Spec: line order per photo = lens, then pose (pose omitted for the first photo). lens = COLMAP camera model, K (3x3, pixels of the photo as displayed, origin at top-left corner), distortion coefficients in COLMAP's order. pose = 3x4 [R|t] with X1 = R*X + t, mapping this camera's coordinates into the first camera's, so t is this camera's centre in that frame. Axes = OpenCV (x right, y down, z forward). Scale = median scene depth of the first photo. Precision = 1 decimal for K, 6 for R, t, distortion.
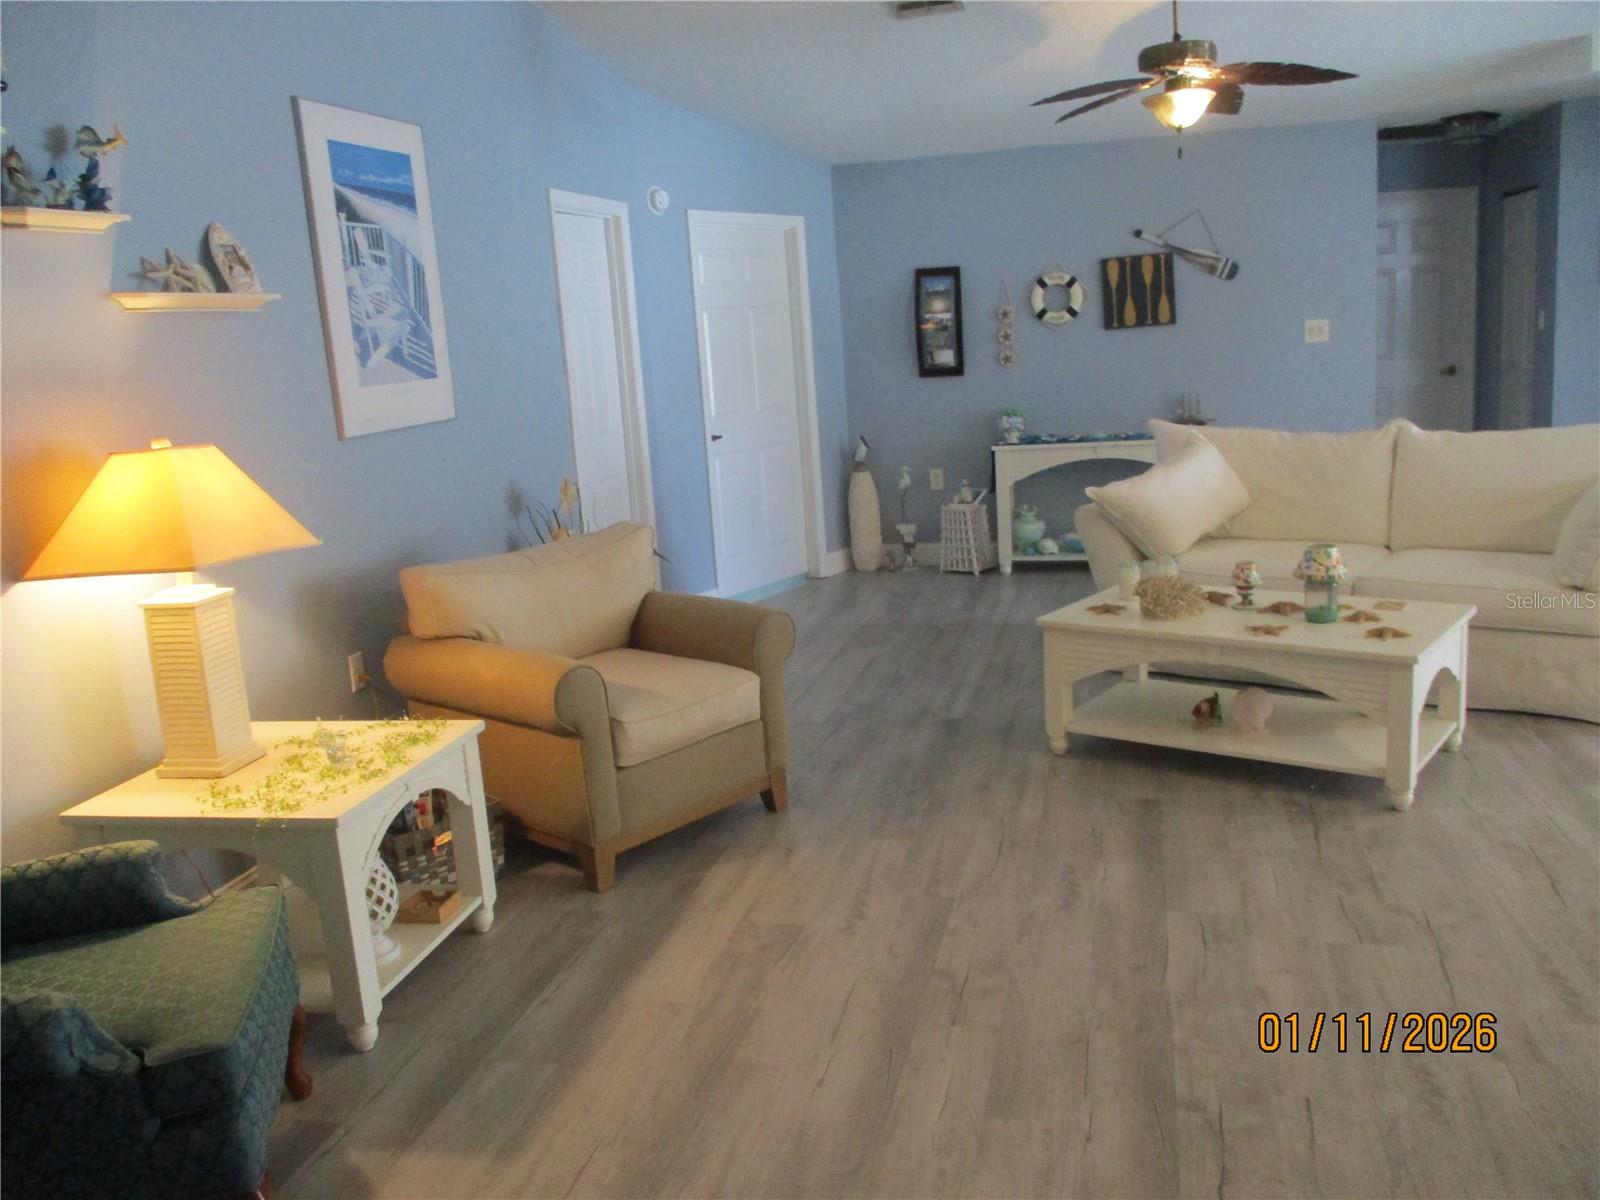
lens RADIAL K [[1352.6, 0, 800.0], [0, 1352.6, 600.0], [0, 0, 1]] dist [0.004439, -0.007672]
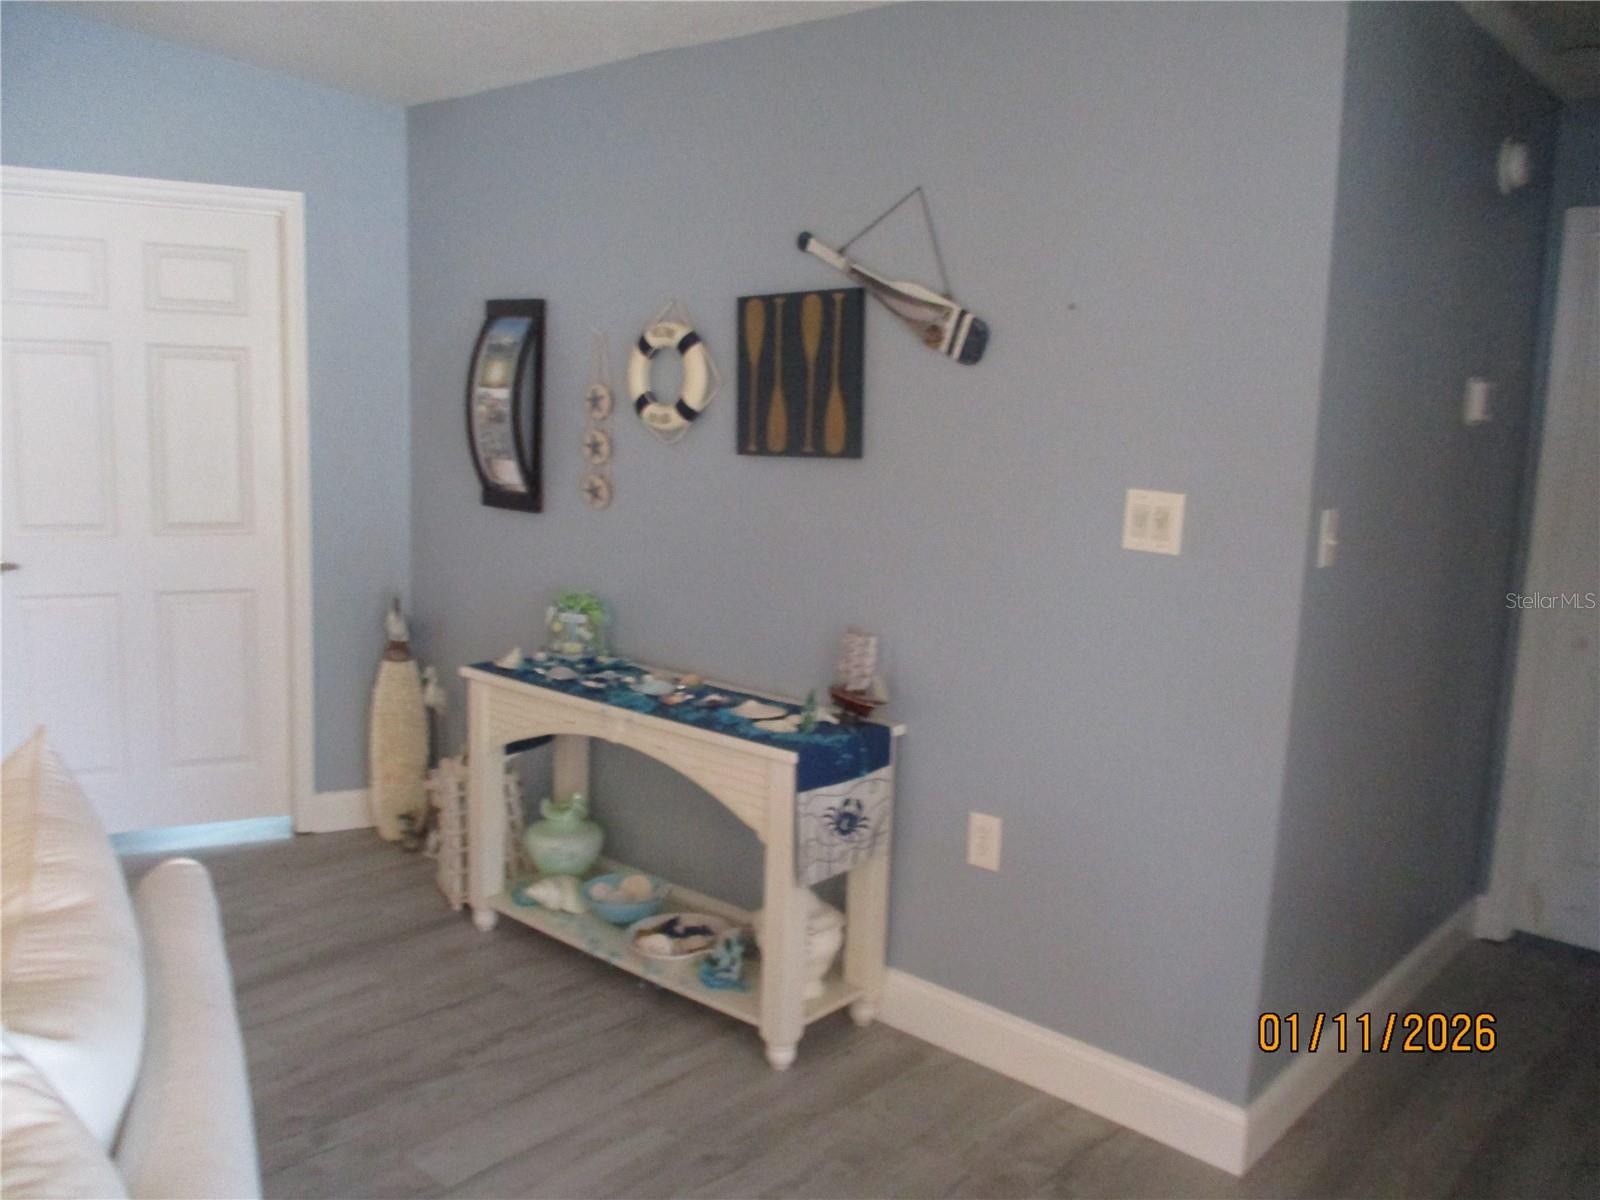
lens RADIAL K [[1289.8, 0, 800.0], [0, 1289.8, 600.0], [0, 0, 1]] dist [-0.000475, -0.001758]
pose [[0.874719, 0.162366, -0.456622, 0.449121], [-0.182947, 0.983122, -0.000879, -0.157123], [0.448773, 0.084306, 0.889660, 0.639019]]
